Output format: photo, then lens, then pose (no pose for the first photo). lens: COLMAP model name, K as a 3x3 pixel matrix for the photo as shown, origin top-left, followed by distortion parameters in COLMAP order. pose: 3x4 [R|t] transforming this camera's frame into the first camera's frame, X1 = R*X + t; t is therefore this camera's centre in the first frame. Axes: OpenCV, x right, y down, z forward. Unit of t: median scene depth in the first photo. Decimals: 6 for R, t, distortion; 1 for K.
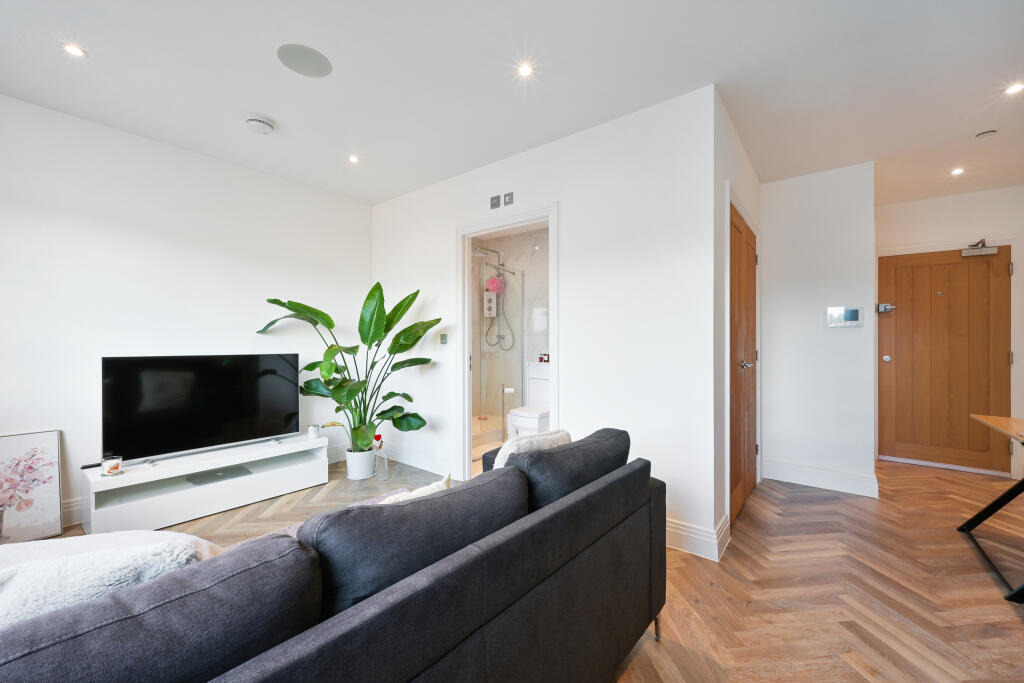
lens RADIAL K [[410.0, 0, 511.0], [0, 410.0, 340.6], [0, 0, 1]] dist [-0.000136, -0.000006]
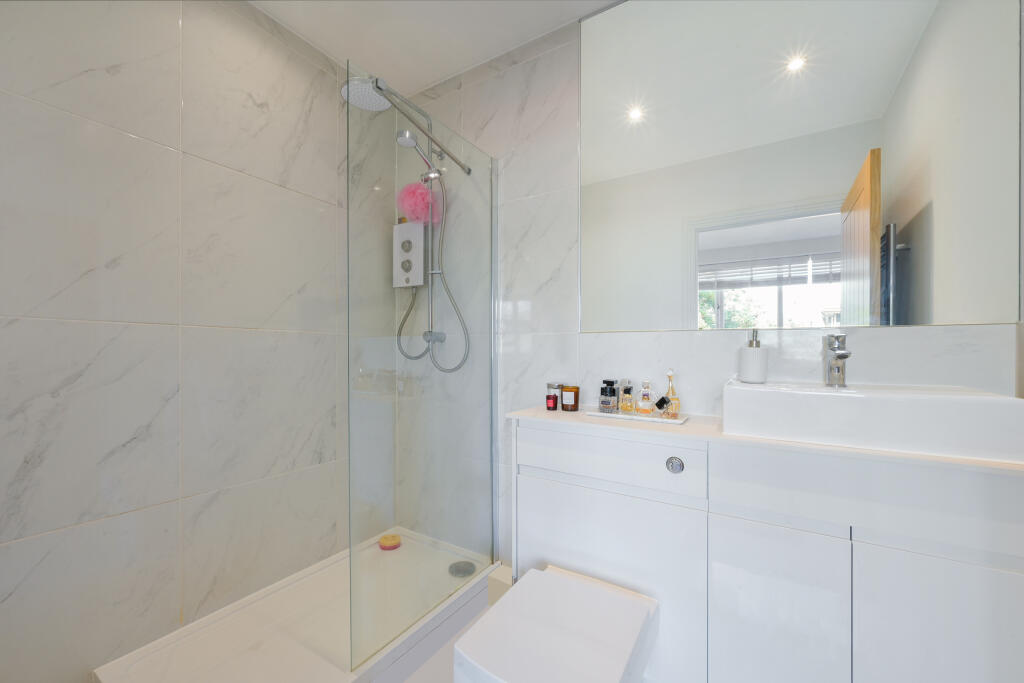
lens RADIAL K [[410.0, 0, 514.7], [0, 410.0, 347.1], [0, 0, 1]] dist [-0.000136, -0.000006]
pose [[0.993808, -0.003968, 0.111043, 0.006834], [0.004685, 0.999970, -0.006196, 0.003527], [-0.111015, 0.006678, 0.993796, 0.603370]]
